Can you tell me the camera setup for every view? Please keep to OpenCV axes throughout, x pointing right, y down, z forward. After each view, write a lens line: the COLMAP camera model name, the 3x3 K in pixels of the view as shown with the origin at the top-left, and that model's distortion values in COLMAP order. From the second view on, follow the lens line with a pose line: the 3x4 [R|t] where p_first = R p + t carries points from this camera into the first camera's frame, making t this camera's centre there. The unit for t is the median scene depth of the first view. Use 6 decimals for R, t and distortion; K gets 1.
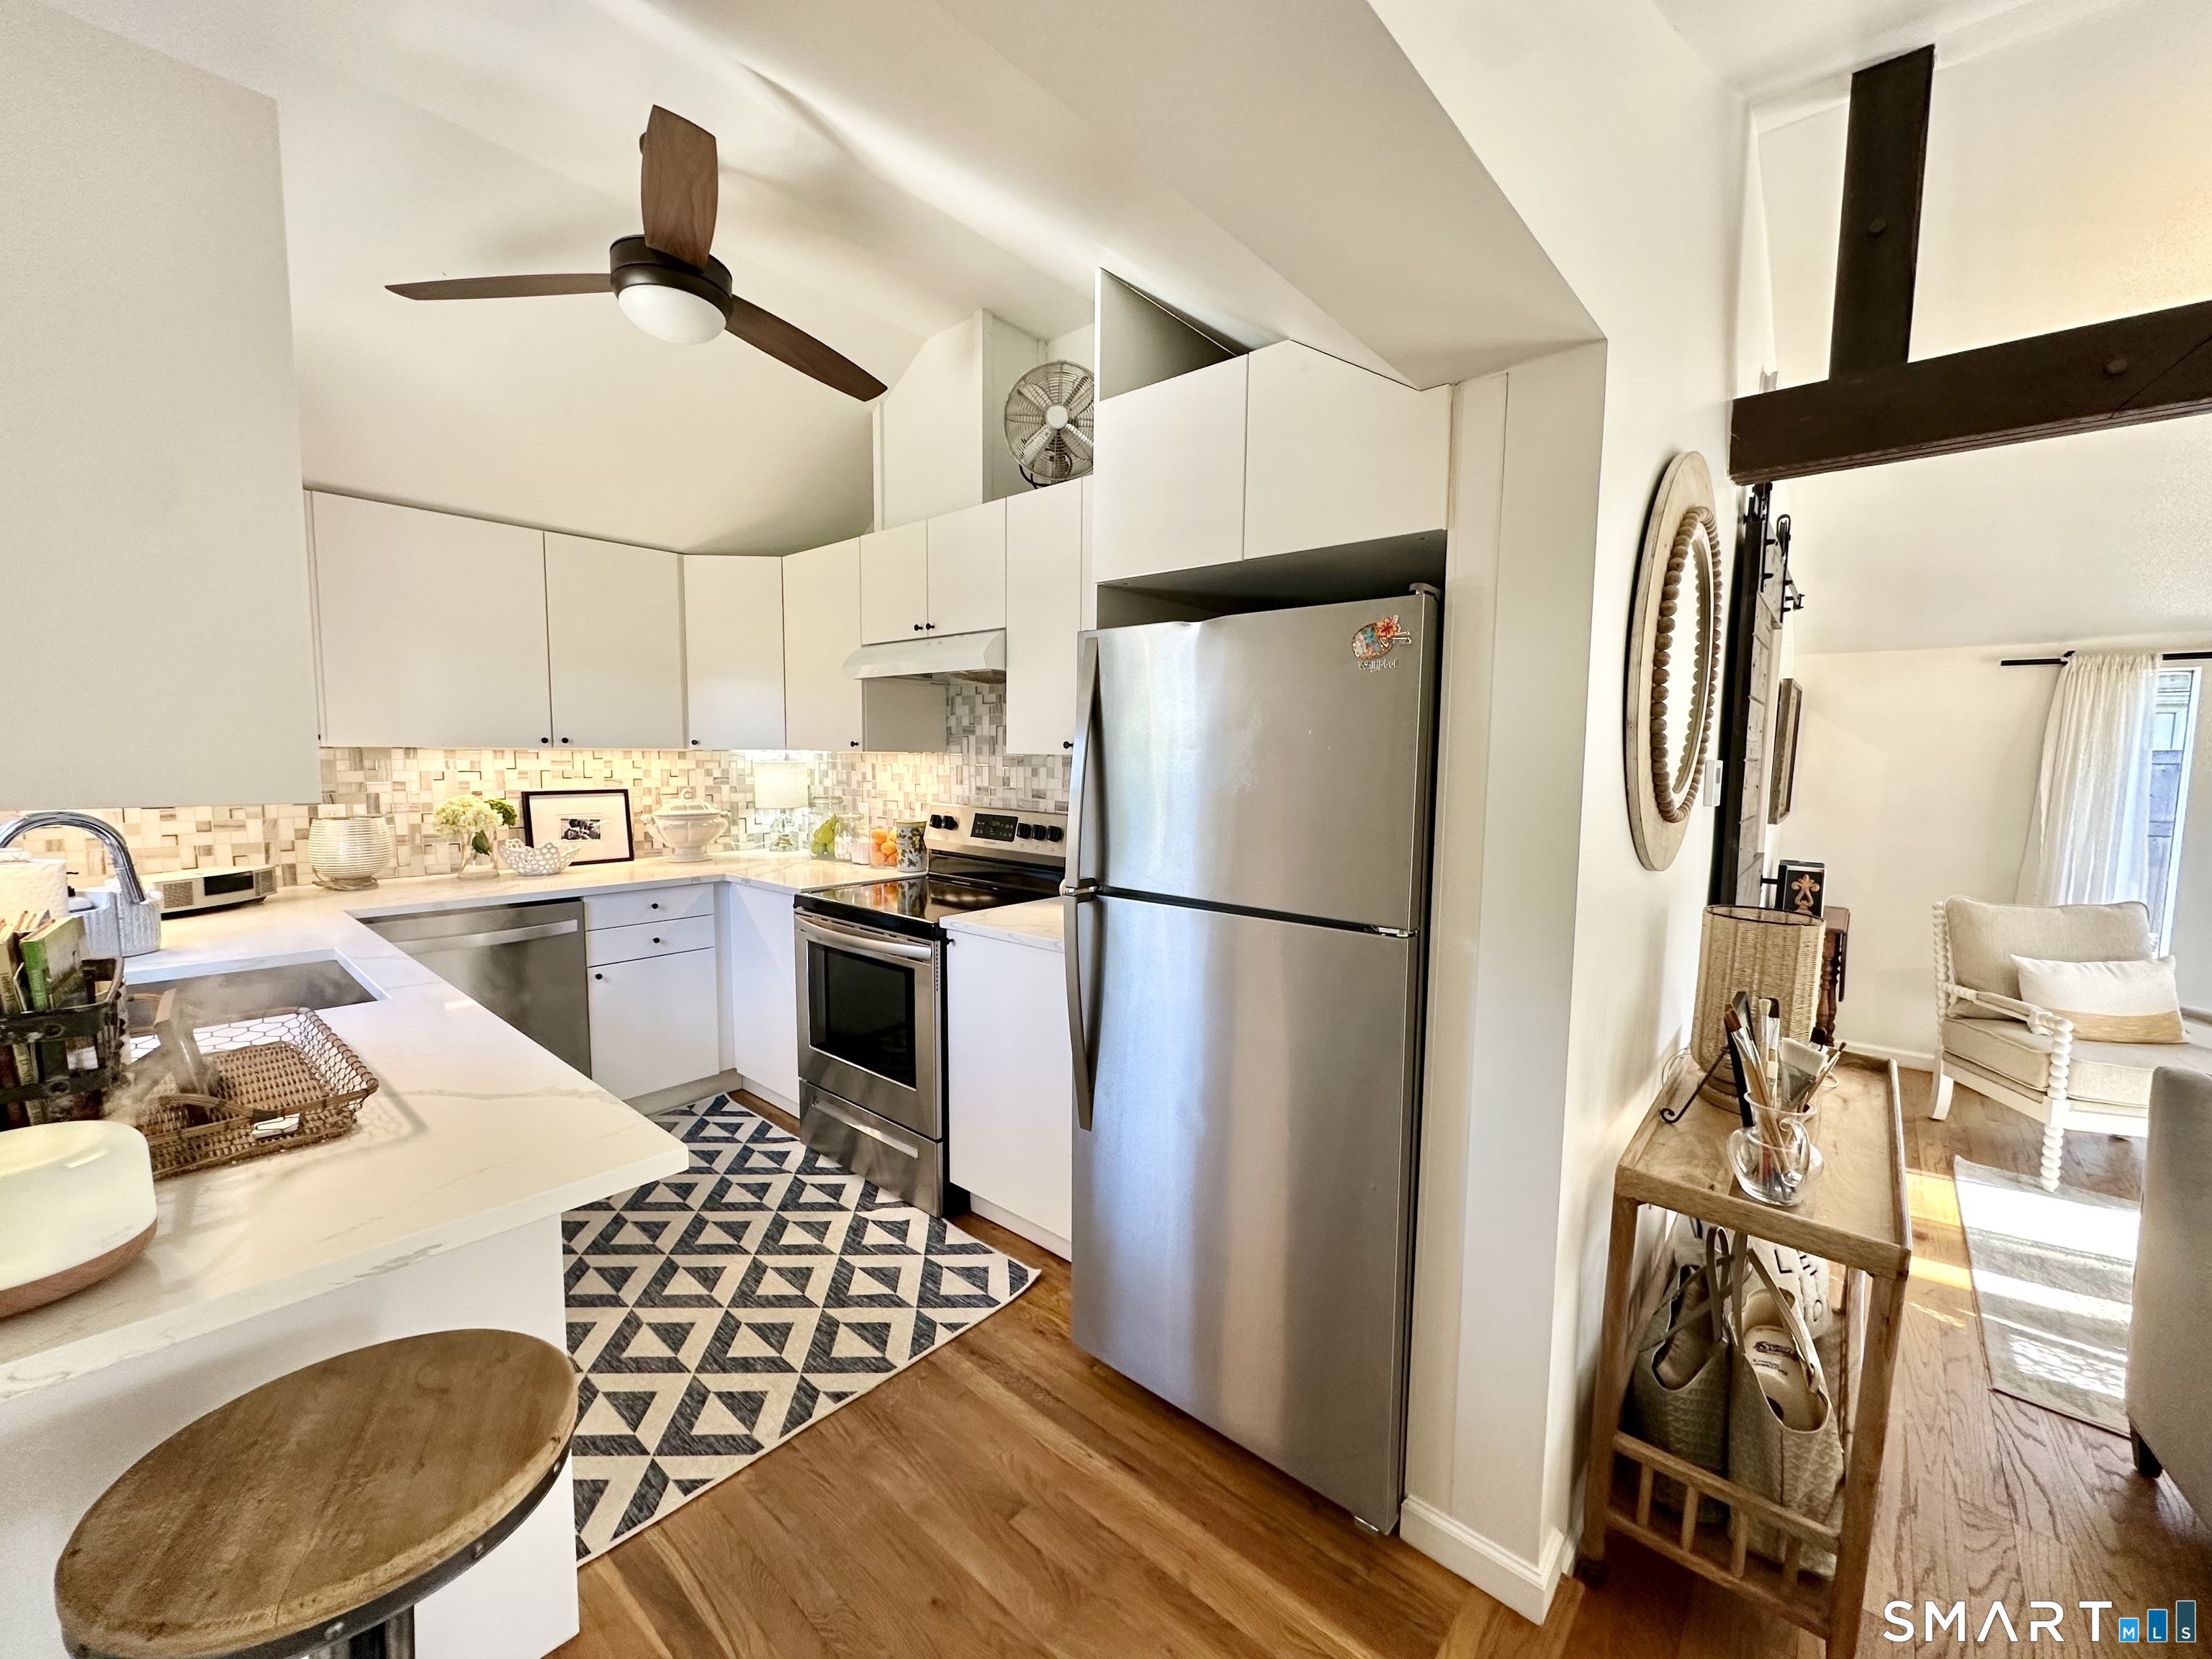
lens RADIAL K [[881.0, 0, 1106.0], [0, 881.0, 829.5], [0, 0, 1]] dist [-0.002933, 0.000654]
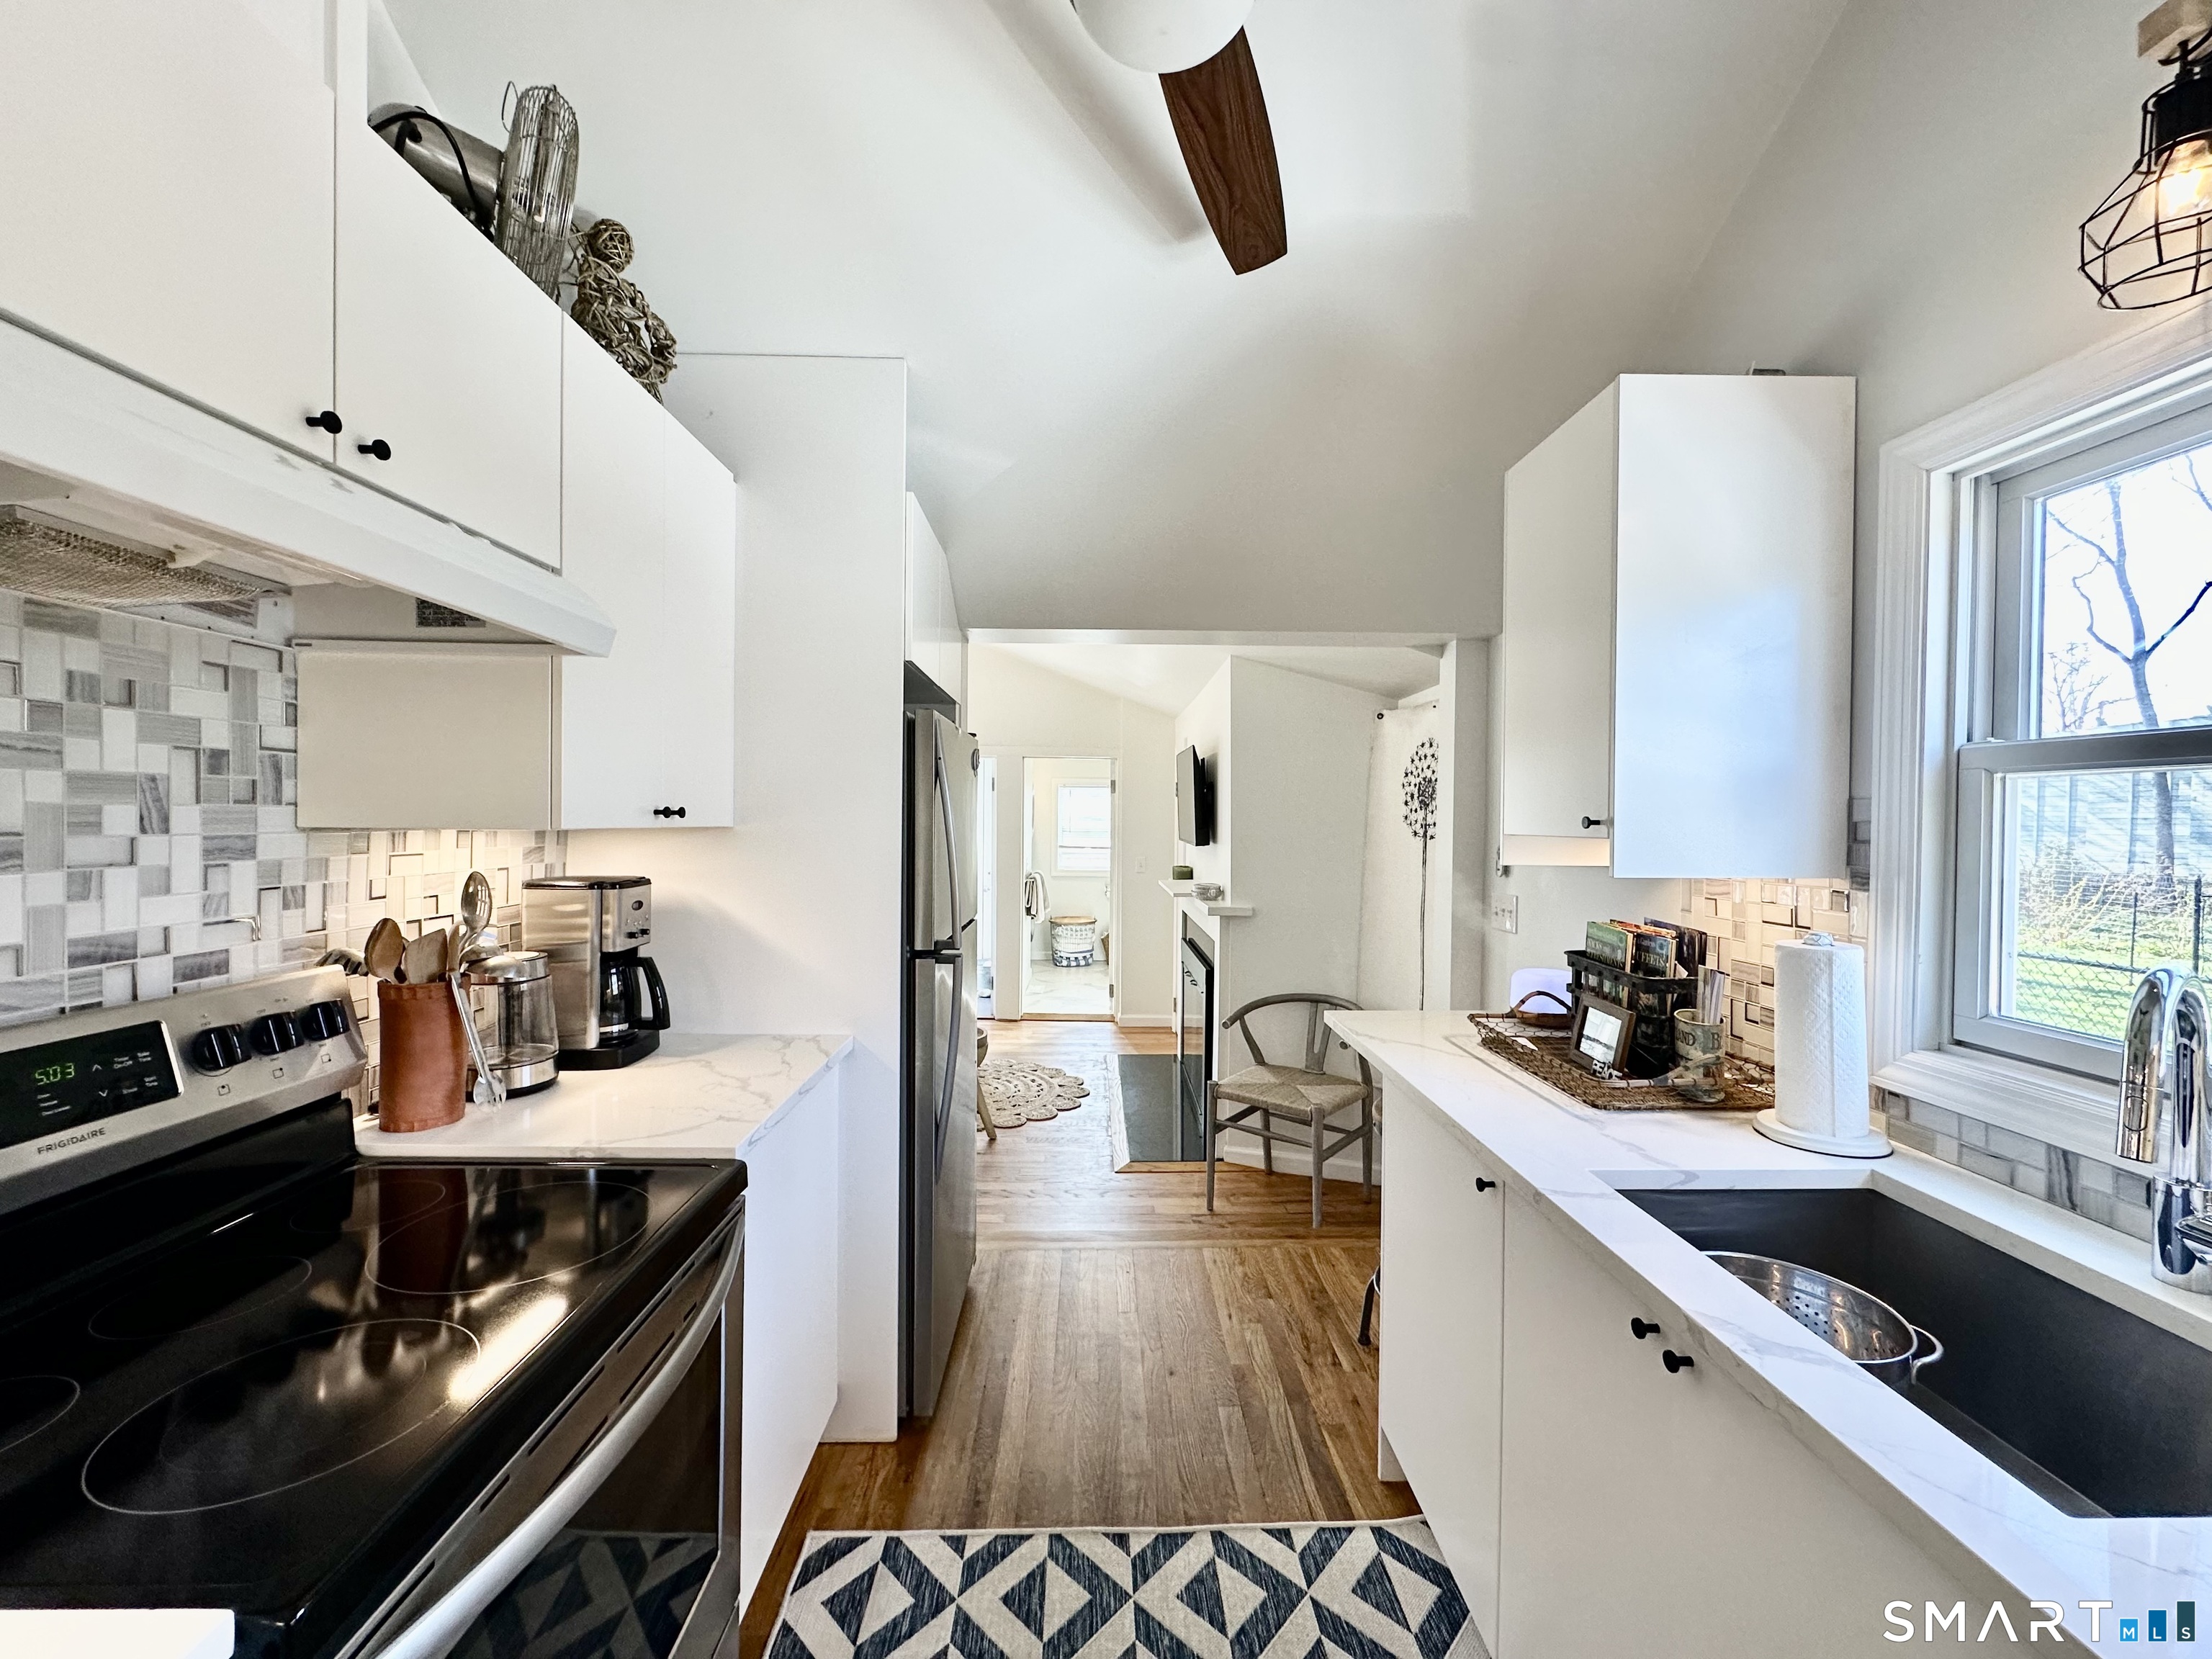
lens RADIAL K [[881.0, 0, 1106.0], [0, 881.0, 829.5], [0, 0, 1]] dist [-0.002933, 0.000654]
pose [[-0.672124, -0.026550, 0.739963, -0.755563], [0.050134, 0.995432, 0.081254, -0.123334], [-0.738740, 0.091710, -0.667722, 1.241818]]
